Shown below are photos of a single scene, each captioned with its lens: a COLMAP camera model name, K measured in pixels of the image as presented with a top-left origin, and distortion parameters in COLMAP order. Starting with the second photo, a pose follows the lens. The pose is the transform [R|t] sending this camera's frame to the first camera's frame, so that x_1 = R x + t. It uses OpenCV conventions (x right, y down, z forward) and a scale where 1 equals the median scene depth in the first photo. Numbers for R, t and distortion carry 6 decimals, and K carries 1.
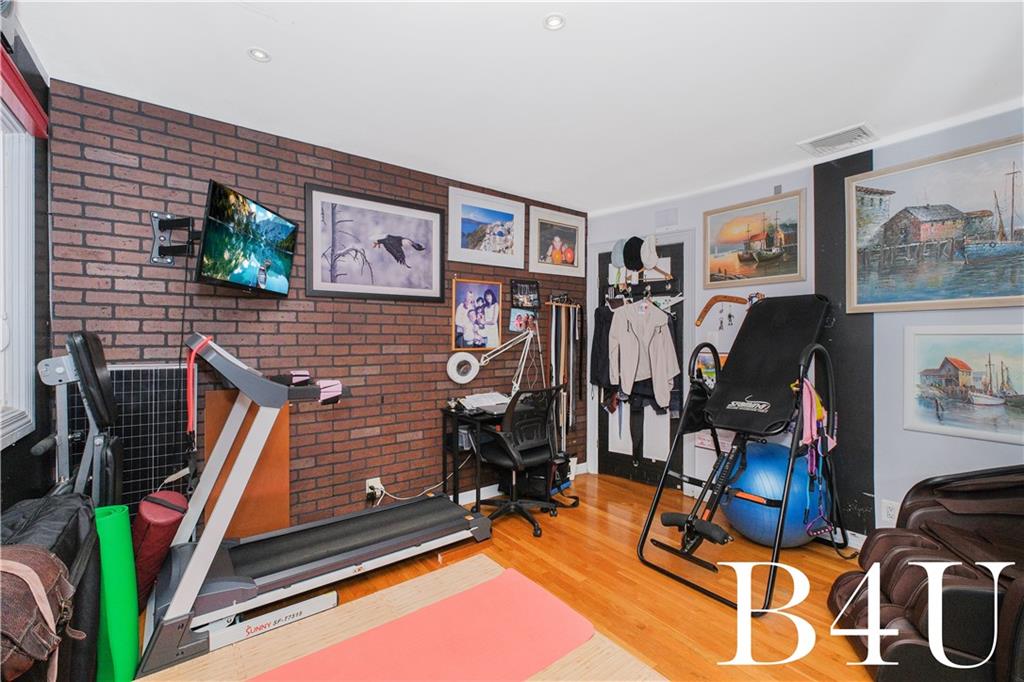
lens RADIAL K [[427.9, 0, 513.0], [0, 427.9, 346.7], [0, 0, 1]] dist [-0.009885, 0.001376]
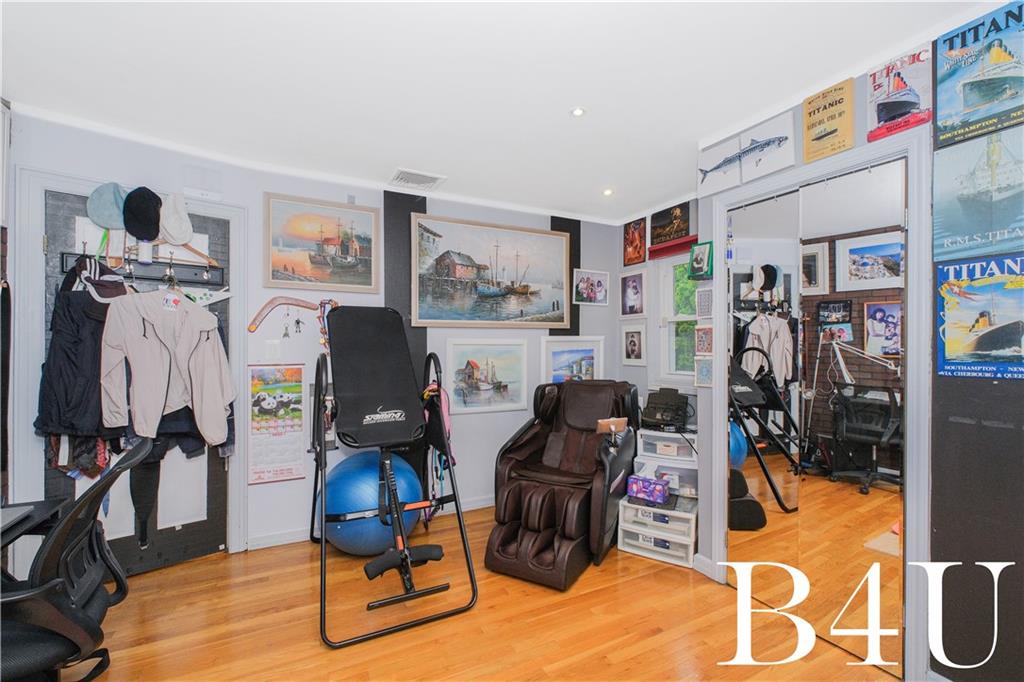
lens RADIAL K [[427.9, 0, 512.9], [0, 427.9, 348.6], [0, 0, 1]] dist [-0.009885, 0.001376]
pose [[0.181344, -0.009226, 0.983376, -0.301716], [0.017438, 0.999829, 0.006165, -0.016544], [-0.983265, 0.016030, 0.181474, 0.447252]]
